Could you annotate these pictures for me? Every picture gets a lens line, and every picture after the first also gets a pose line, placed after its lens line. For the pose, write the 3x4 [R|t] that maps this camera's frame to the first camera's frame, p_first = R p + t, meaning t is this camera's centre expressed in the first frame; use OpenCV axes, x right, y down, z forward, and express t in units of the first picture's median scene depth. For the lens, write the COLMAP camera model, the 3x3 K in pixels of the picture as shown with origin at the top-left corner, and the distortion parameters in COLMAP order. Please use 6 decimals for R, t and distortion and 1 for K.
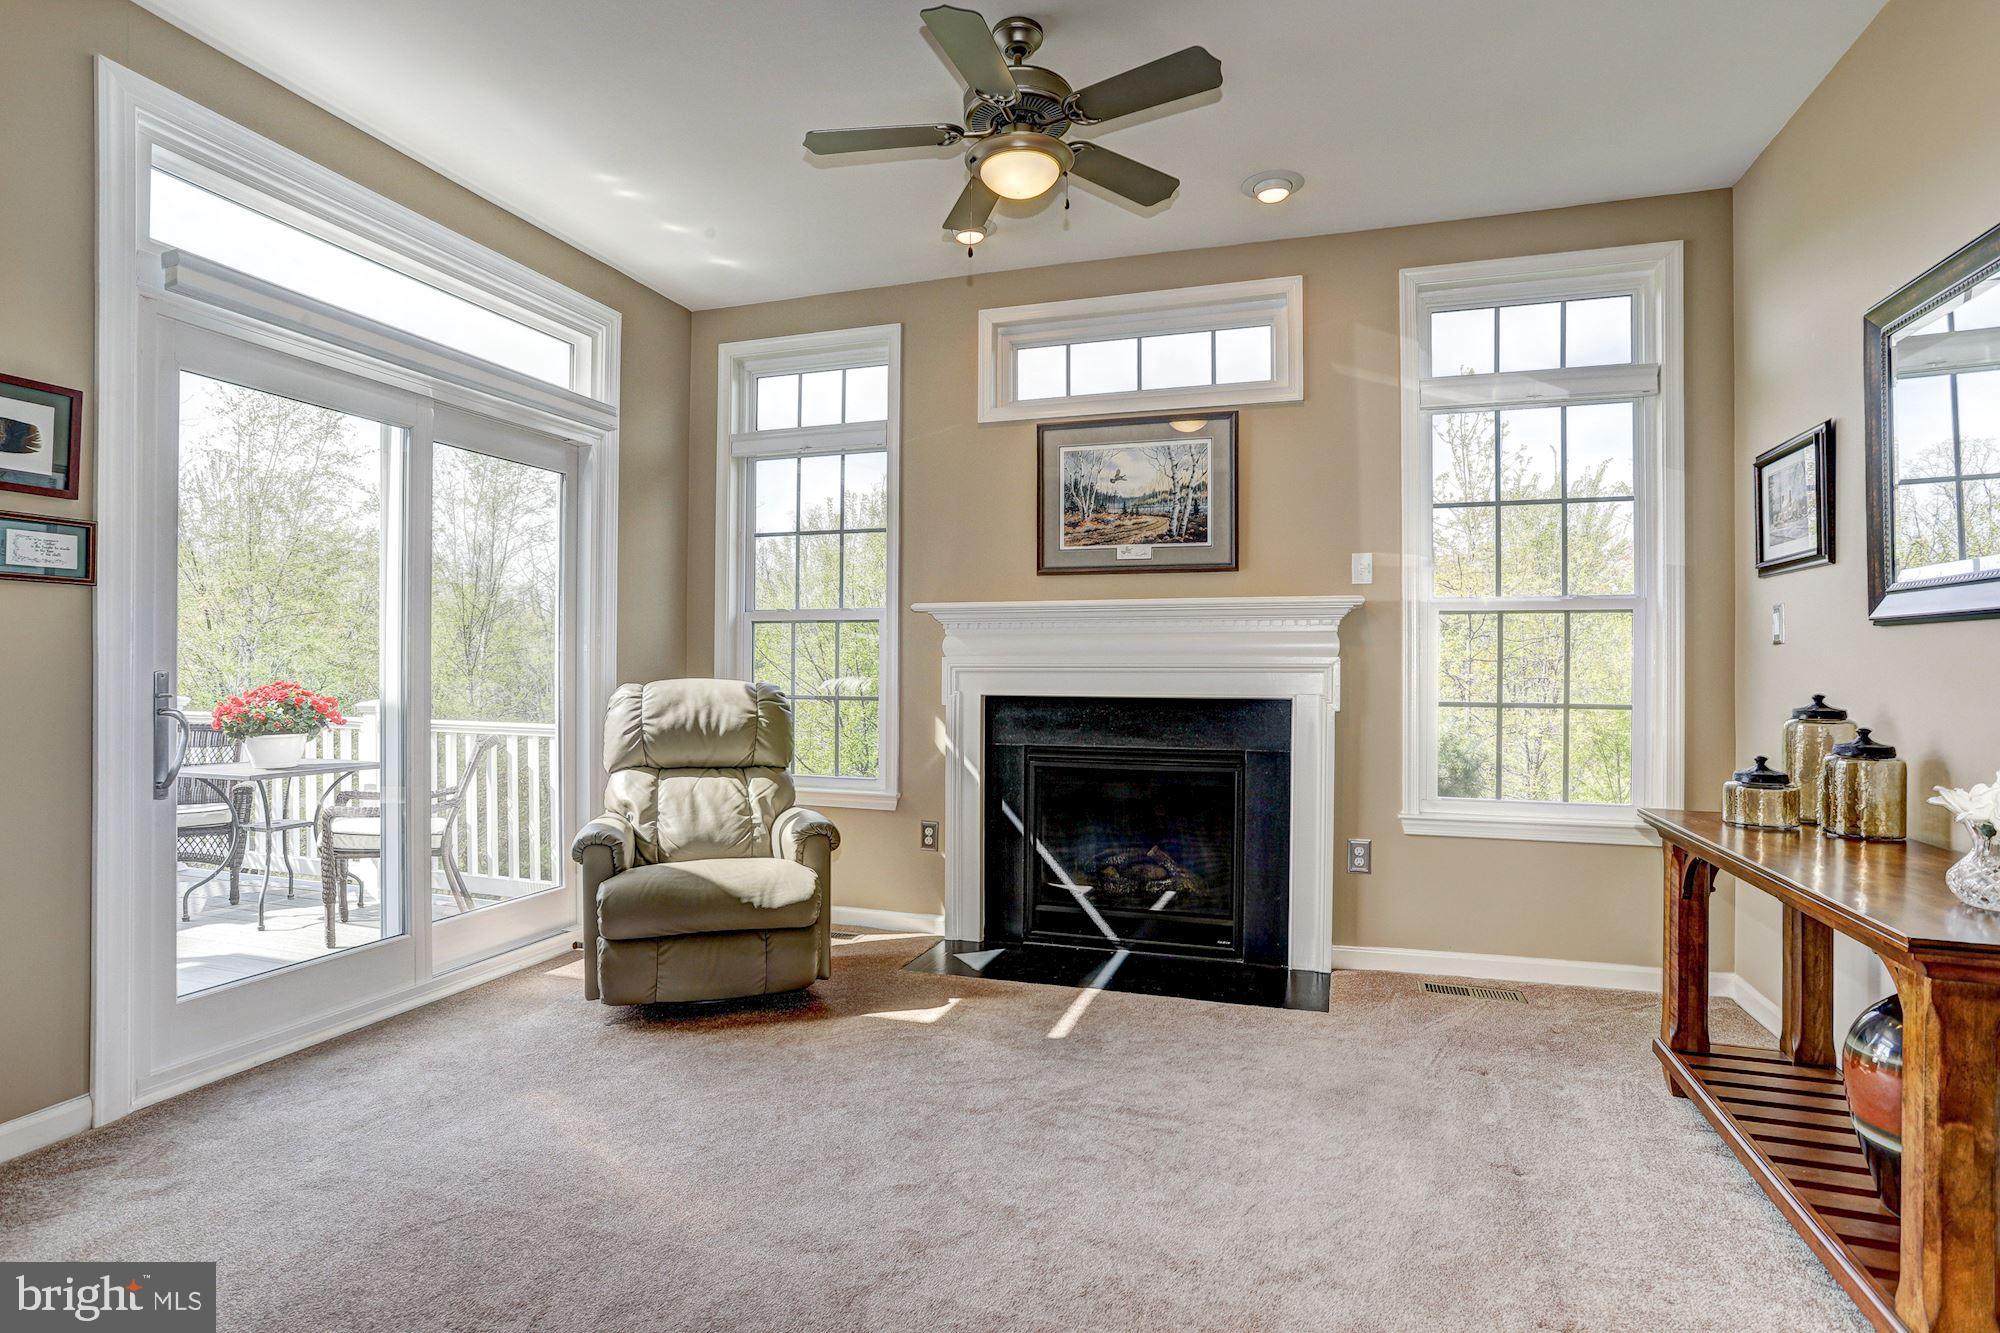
lens RADIAL K [[989.1, 0, 1026.6], [0, 989.1, 671.5], [0, 0, 1]] dist [-0.051545, 0.025110]
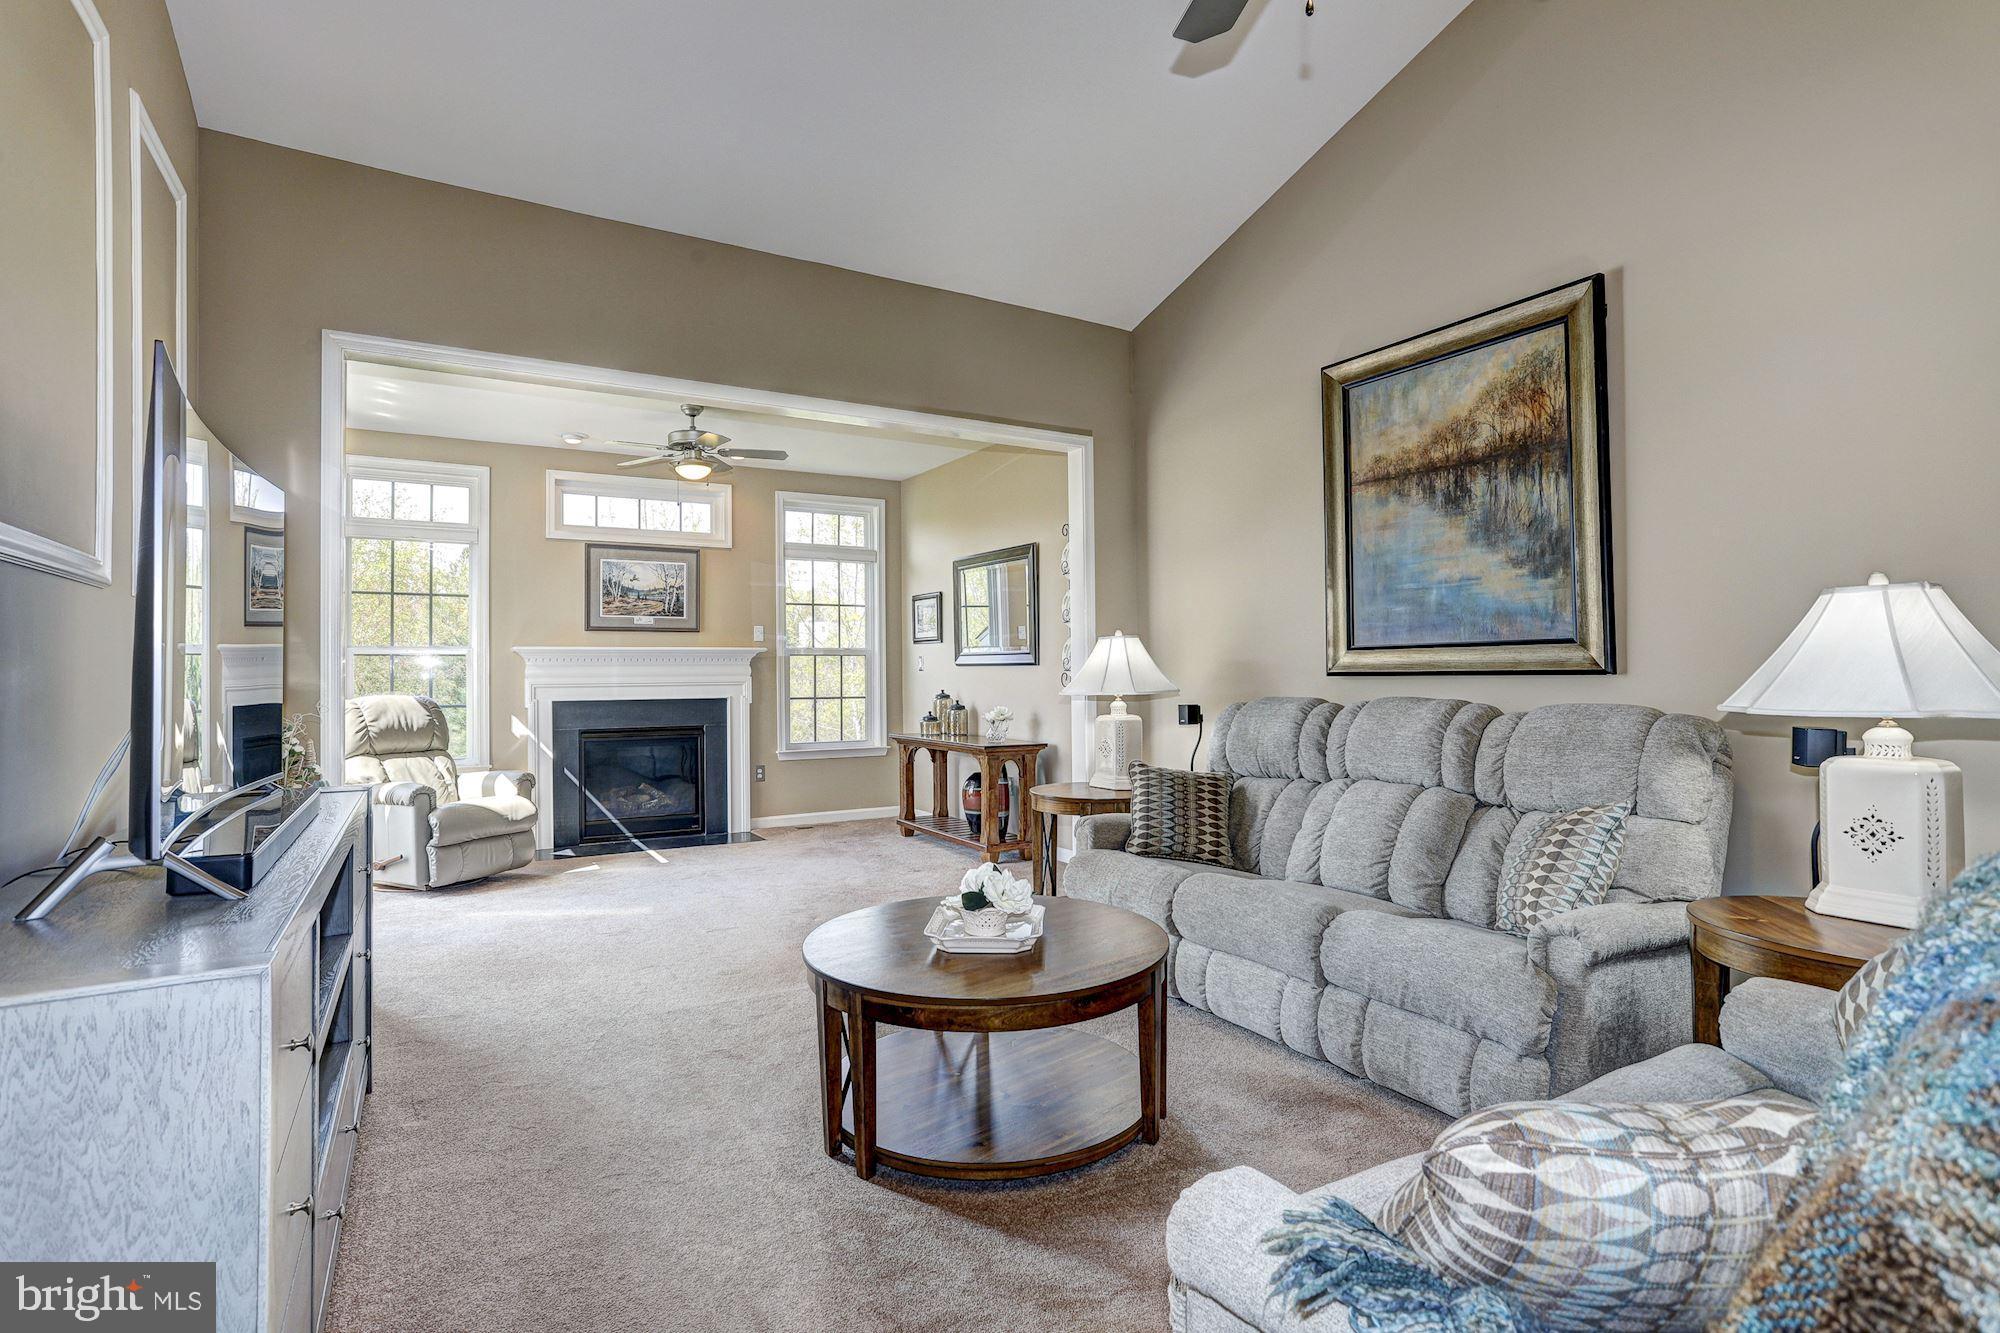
lens RADIAL K [[973.5, 0, 984.9], [0, 973.5, 666.2], [0, 0, 1]] dist [-0.039517, 0.022268]
pose [[0.664405, -0.002635, 0.747368, -0.844605], [0.012713, 0.999889, -0.007777, -0.014753], [-0.747265, 0.014668, 0.664365, -0.686277]]
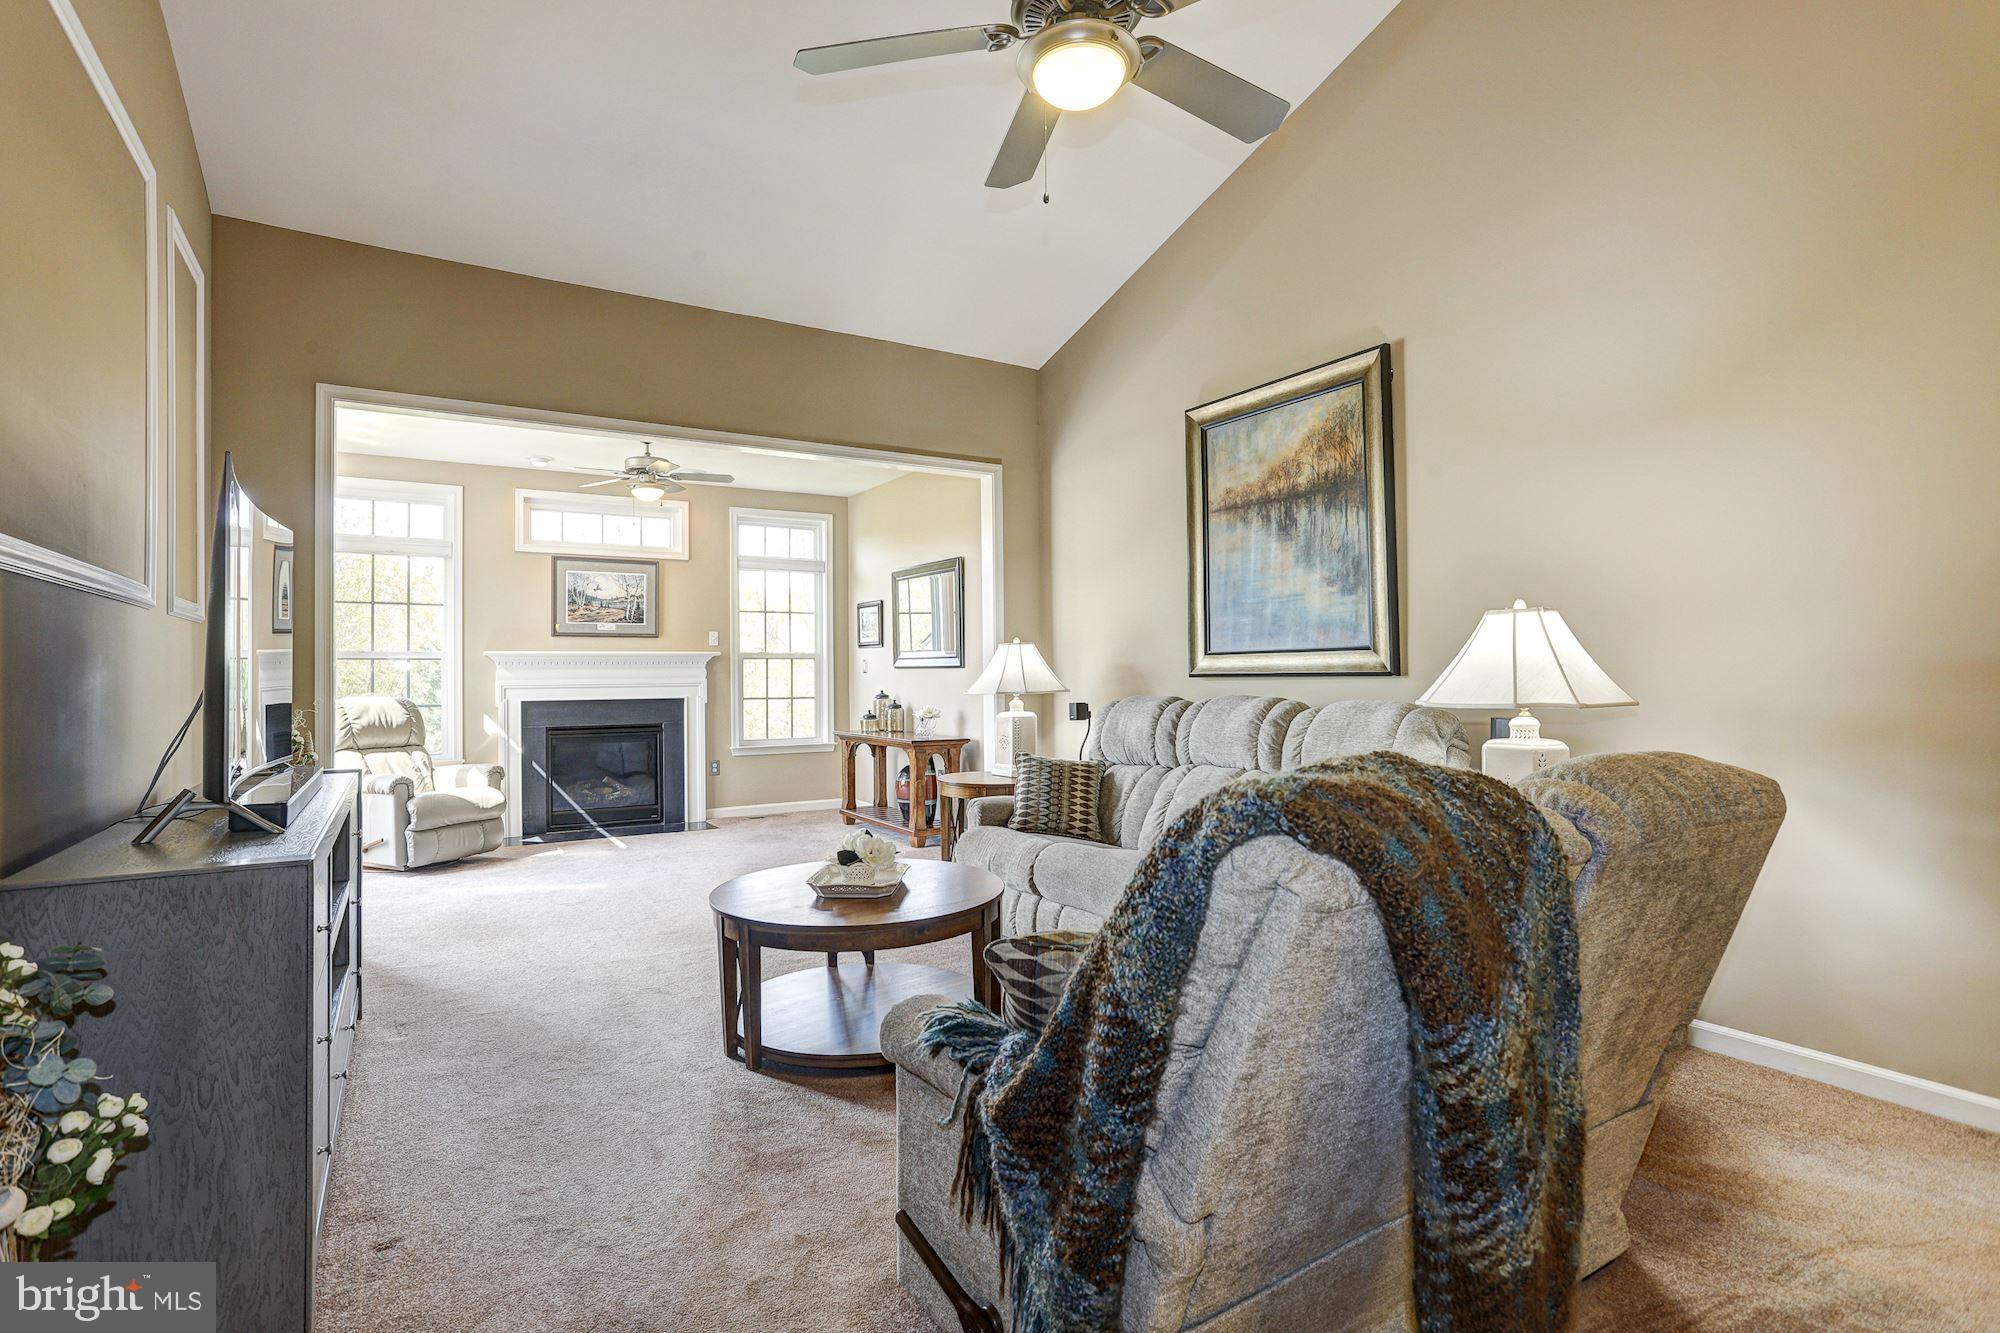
lens RADIAL K [[973.5, 0, 982.8], [0, 973.5, 666.5], [0, 0, 1]] dist [-0.039517, 0.022268]
pose [[0.651622, -0.002906, 0.758538, -0.910592], [0.014144, 0.999865, -0.008320, -0.014704], [-0.758412, 0.016150, 0.651576, -0.875390]]
